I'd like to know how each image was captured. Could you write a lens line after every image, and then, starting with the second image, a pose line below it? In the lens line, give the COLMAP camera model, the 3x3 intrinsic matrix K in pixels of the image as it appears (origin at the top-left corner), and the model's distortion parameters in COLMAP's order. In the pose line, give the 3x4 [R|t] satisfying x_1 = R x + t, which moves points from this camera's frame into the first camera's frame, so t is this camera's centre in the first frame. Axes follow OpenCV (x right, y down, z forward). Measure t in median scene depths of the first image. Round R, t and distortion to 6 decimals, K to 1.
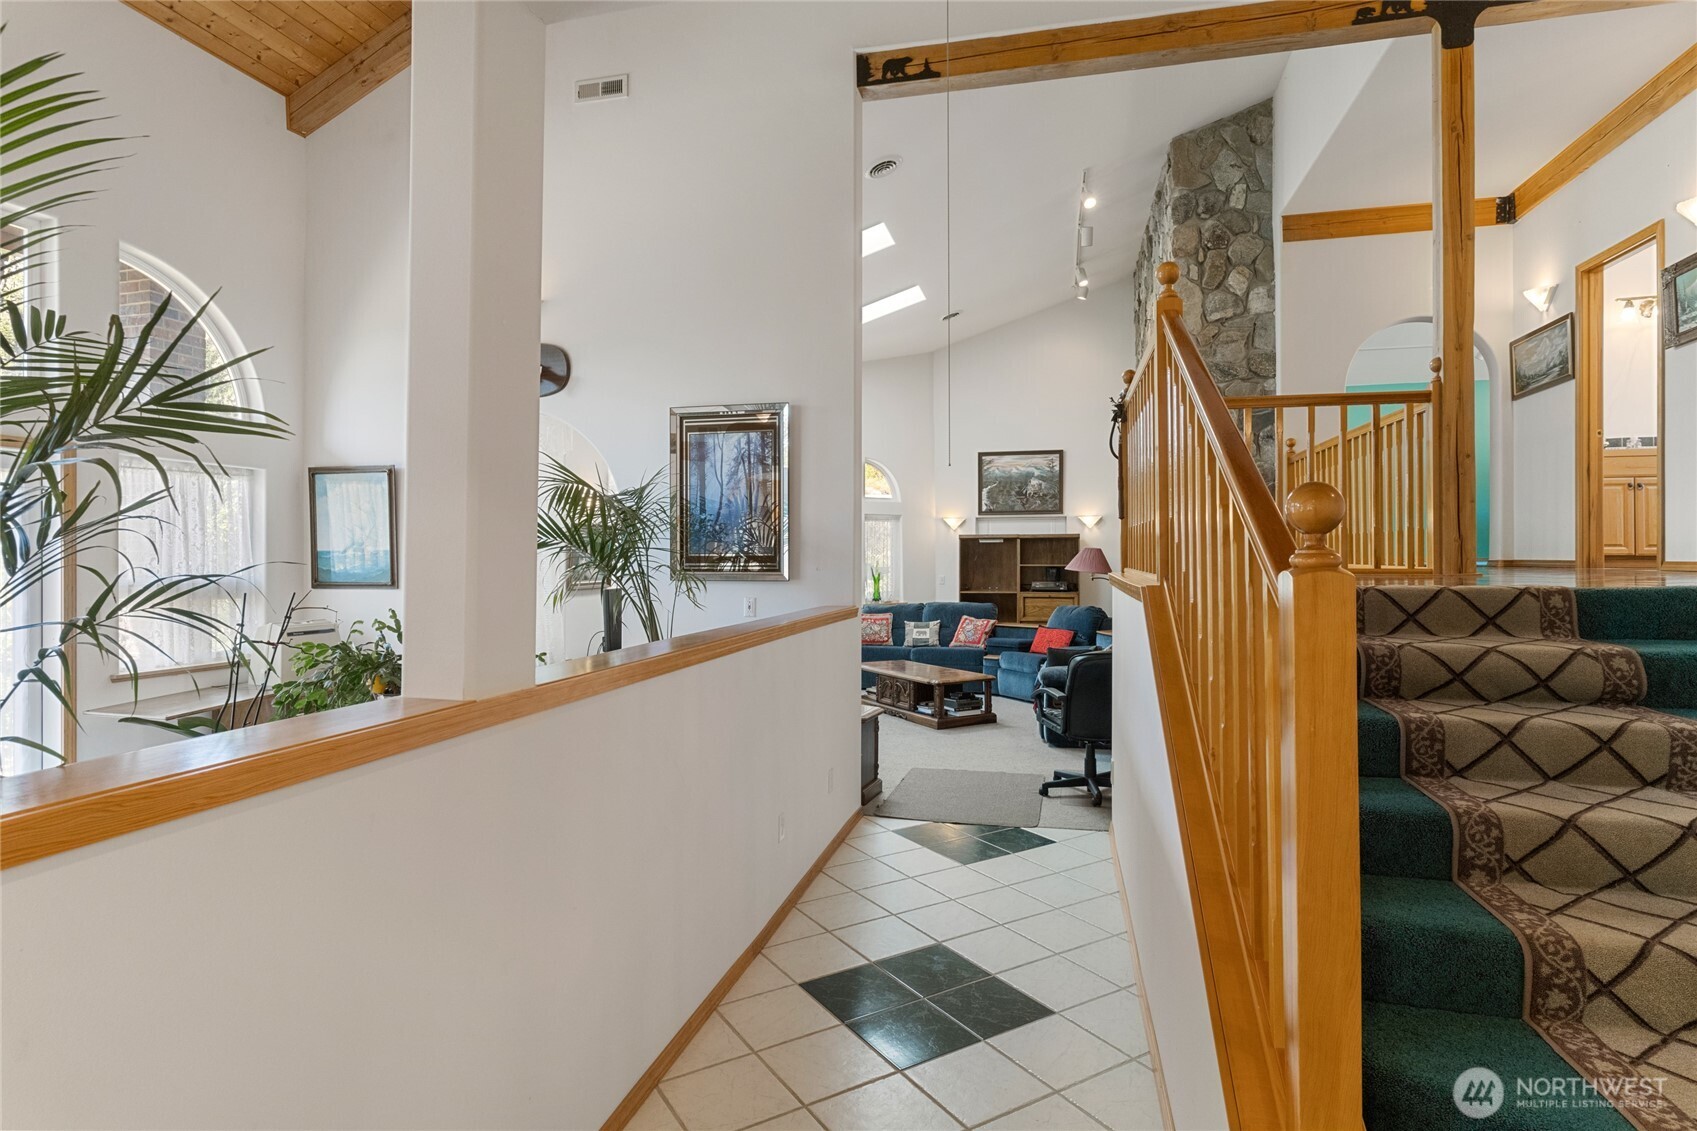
lens RADIAL K [[878.3, 0, 836.7], [0, 878.3, 559.5], [0, 0, 1]] dist [0.002913, 0.003312]
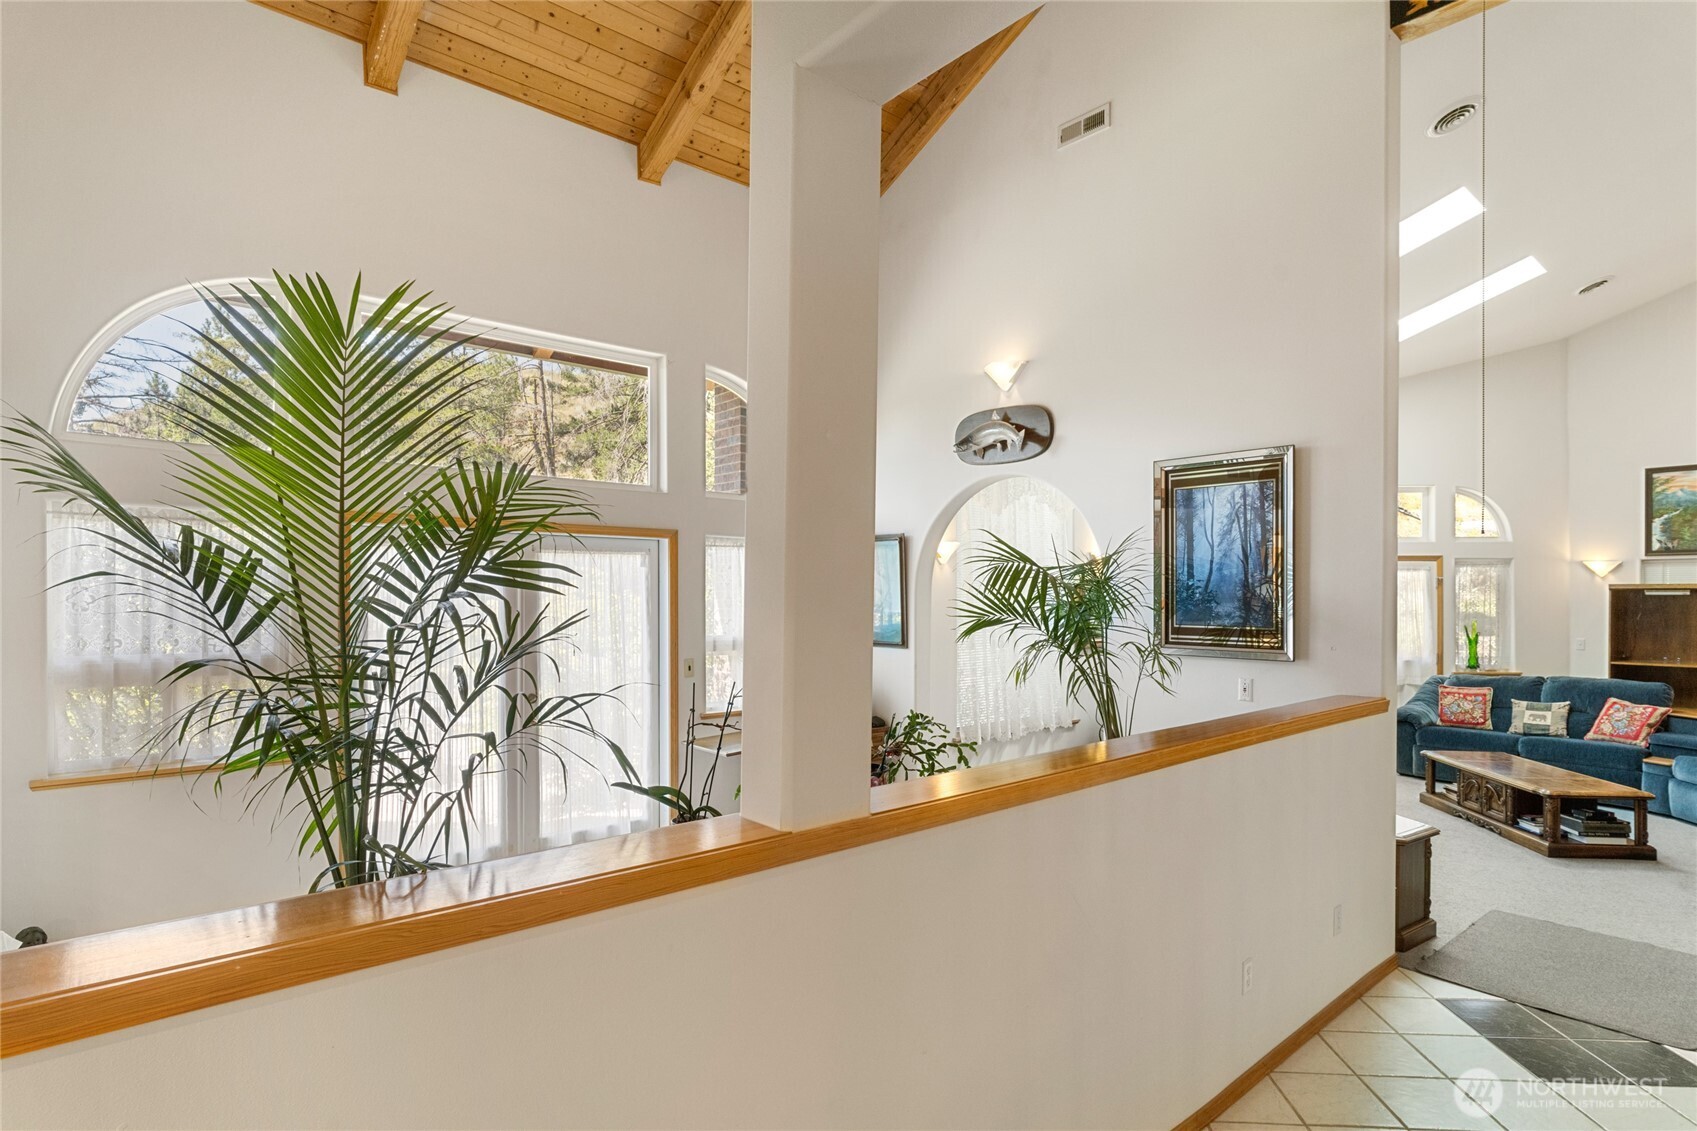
lens RADIAL K [[878.3, 0, 902.5], [0, 878.3, 592.4], [0, 0, 1]] dist [0.002913, 0.003312]
pose [[0.832436, 0.005226, -0.554096, 0.071573], [-0.000230, 0.999959, 0.009086, -0.035486], [0.554121, -0.007436, 0.832403, 0.083003]]
